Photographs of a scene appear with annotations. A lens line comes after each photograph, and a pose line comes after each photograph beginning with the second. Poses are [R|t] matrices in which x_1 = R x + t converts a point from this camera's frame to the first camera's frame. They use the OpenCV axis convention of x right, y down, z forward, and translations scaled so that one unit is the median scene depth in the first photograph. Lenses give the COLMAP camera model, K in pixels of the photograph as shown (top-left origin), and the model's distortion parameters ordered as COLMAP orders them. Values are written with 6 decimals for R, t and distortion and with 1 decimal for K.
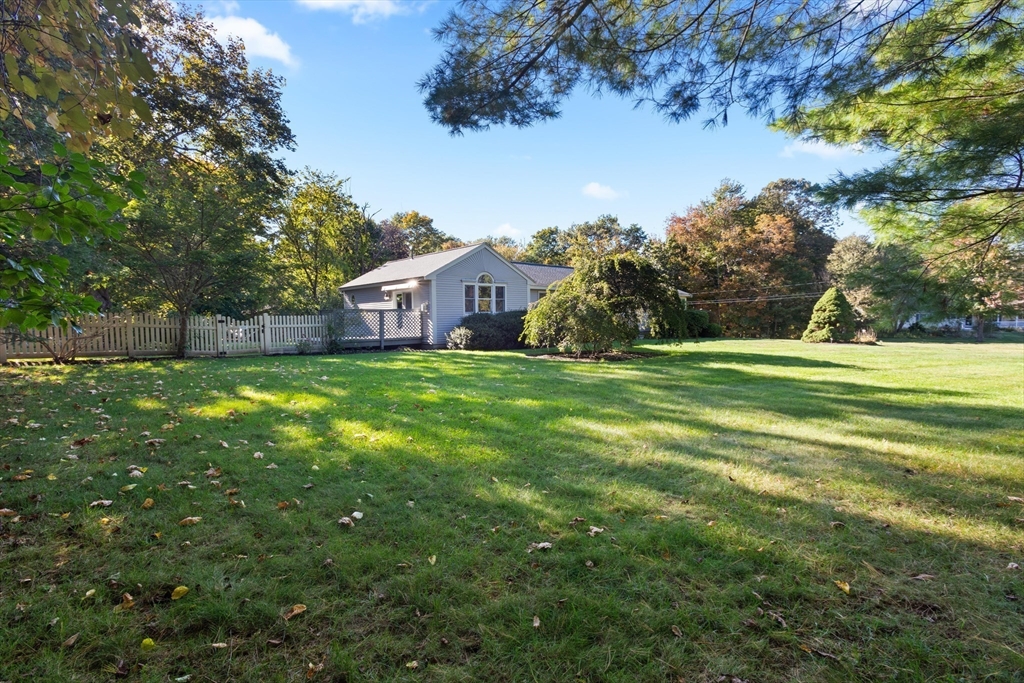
lens RADIAL K [[460.7, 0, 509.1], [0, 460.7, 340.9], [0, 0, 1]] dist [-0.016333, 0.010254]
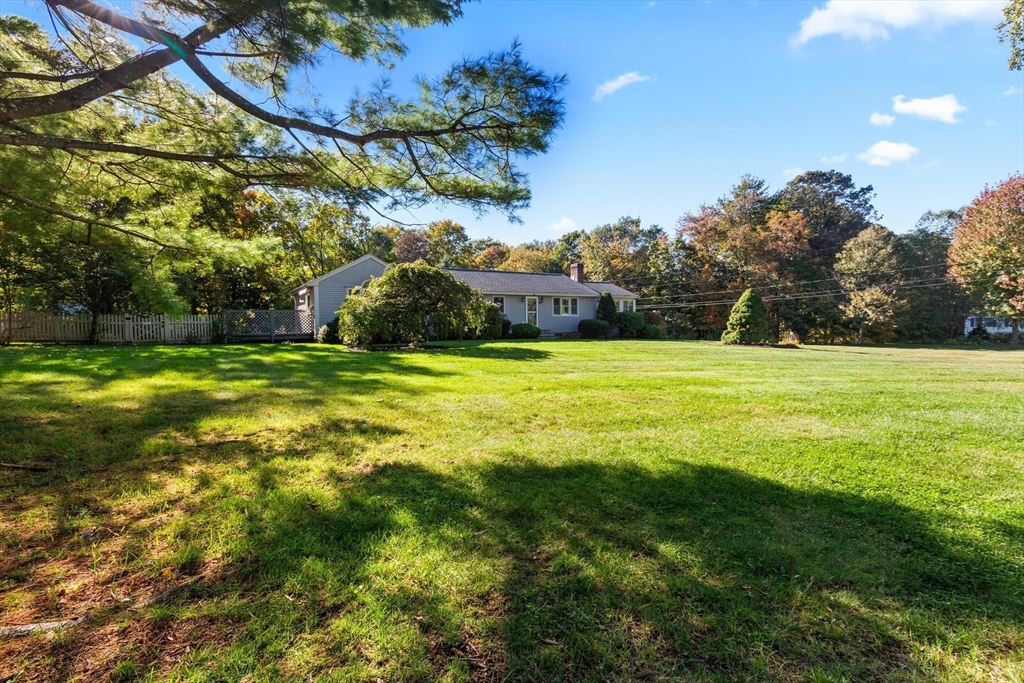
lens RADIAL K [[460.7, 0, 518.1], [0, 460.7, 341.5], [0, 0, 1]] dist [-0.016333, 0.010254]
pose [[0.982149, 0.013615, -0.187611, 0.215585], [-0.014403, 0.999892, -0.002834, 0.003347], [0.187552, 0.005485, 0.982239, -0.027272]]
